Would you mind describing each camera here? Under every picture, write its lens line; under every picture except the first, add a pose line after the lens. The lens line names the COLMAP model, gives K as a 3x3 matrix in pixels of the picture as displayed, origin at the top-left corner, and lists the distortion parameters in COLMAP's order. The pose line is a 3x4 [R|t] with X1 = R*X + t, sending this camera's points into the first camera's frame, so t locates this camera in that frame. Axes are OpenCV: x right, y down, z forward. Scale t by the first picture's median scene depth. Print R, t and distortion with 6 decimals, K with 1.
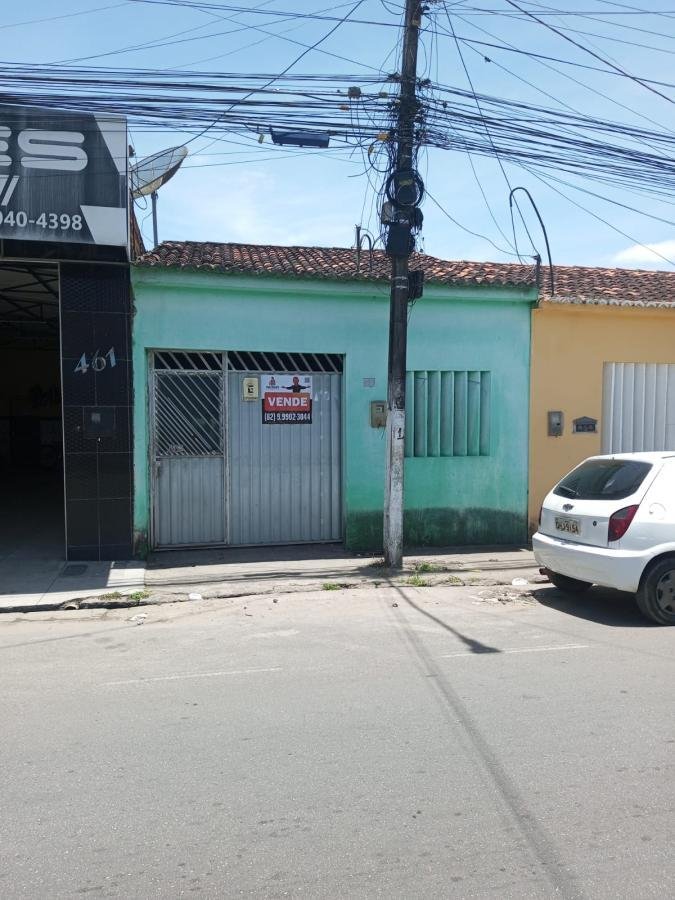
lens RADIAL K [[593.0, 0, 337.5], [0, 593.0, 450.0], [0, 0, 1]] dist [0.099834, -0.094214]
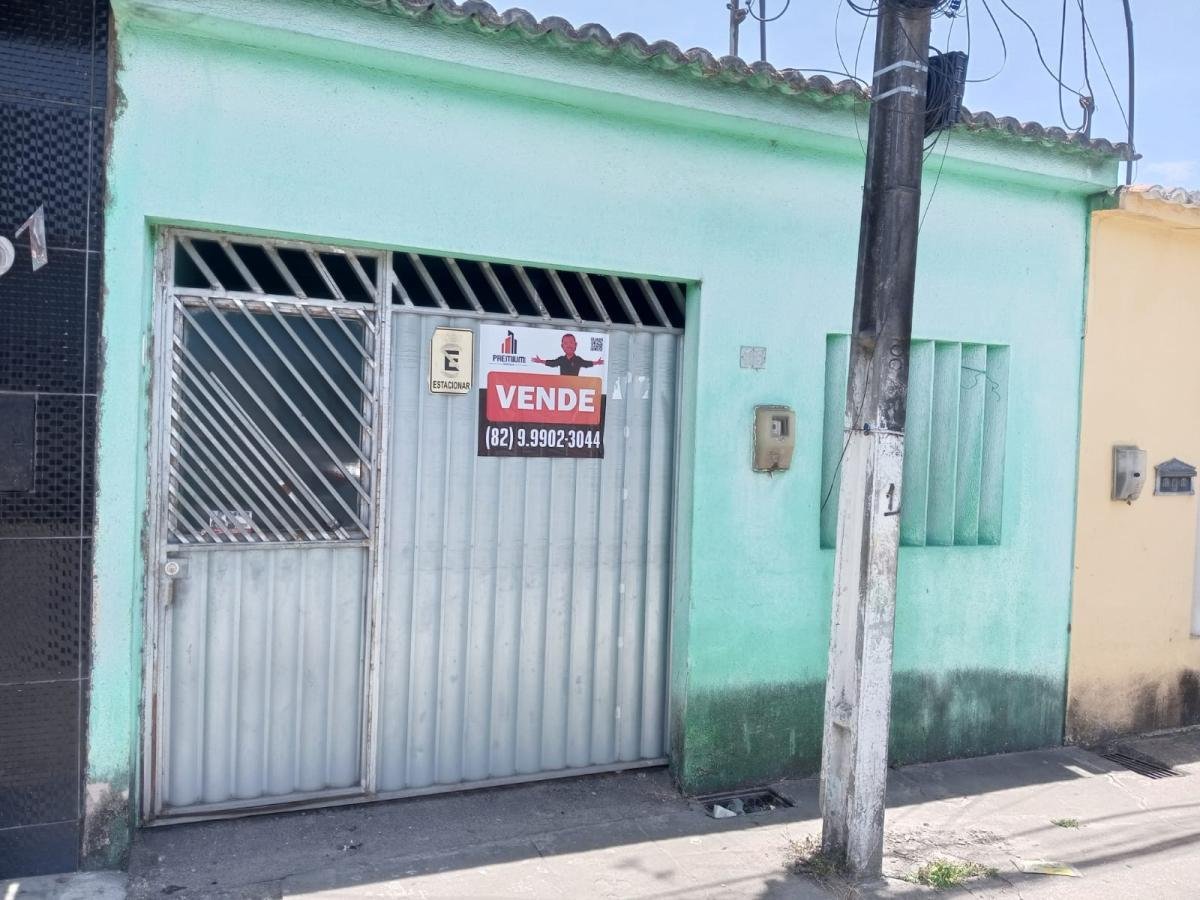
lens RADIAL K [[849.8, 0, 580.2], [0, 849.8, 448.2], [0, 0, 1]] dist [0.082101, -0.119878]
pose [[0.990204, 0.031708, 0.135981, -0.136036], [-0.027474, 0.999081, -0.032904, -0.033242], [-0.136899, 0.028846, 0.990165, 0.469365]]
